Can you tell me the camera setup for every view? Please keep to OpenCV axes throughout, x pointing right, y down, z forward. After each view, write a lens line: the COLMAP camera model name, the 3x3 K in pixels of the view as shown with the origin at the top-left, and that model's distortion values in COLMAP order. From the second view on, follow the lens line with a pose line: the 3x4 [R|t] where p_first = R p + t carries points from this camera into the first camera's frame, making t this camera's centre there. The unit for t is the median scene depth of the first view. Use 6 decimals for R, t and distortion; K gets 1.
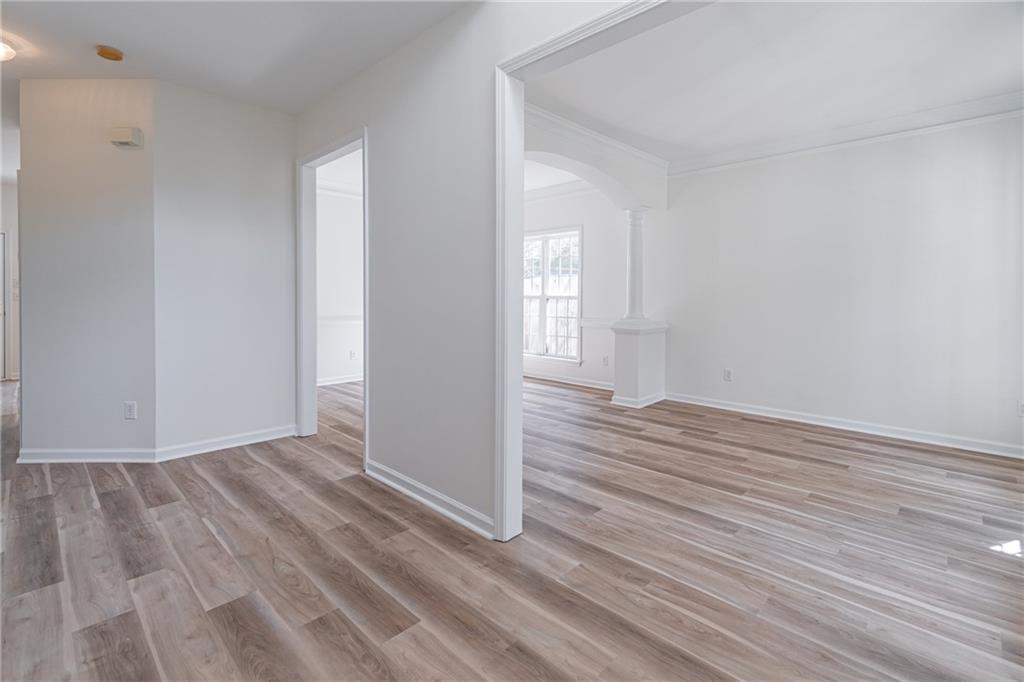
lens RADIAL K [[470.2, 0, 501.1], [0, 470.2, 301.5], [0, 0, 1]] dist [-0.001737, 0.002424]
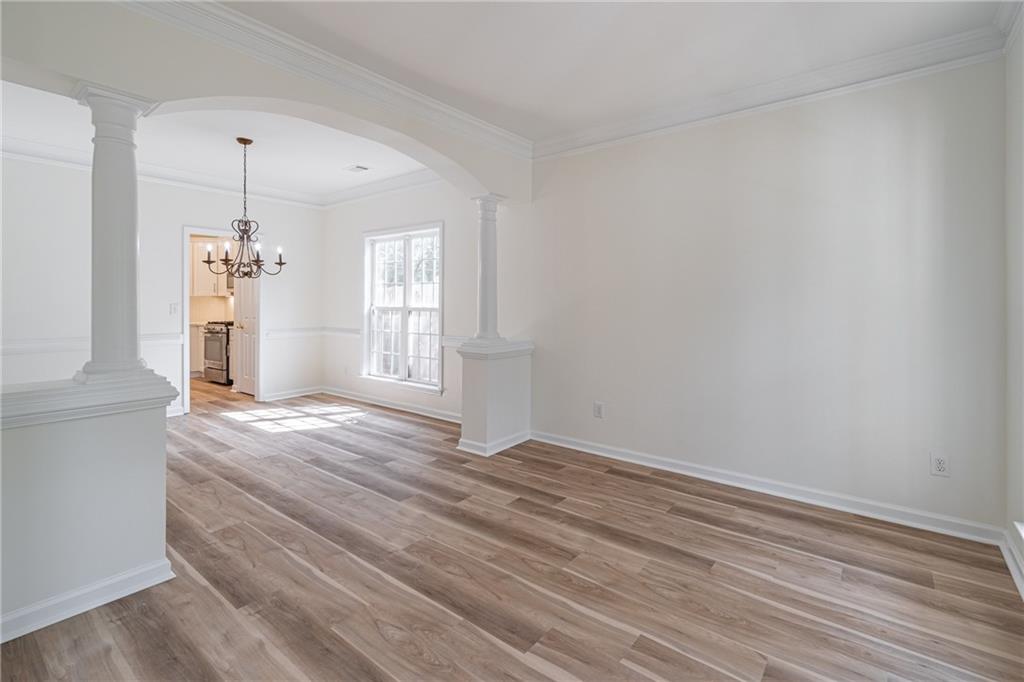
lens RADIAL K [[470.2, 0, 508.1], [0, 470.2, 302.8], [0, 0, 1]] dist [-0.001737, 0.002424]
pose [[0.993966, -0.004040, 0.109616, 0.265513], [0.005163, 0.999937, -0.009965, -0.017256], [-0.109569, 0.010471, 0.993924, 0.250803]]
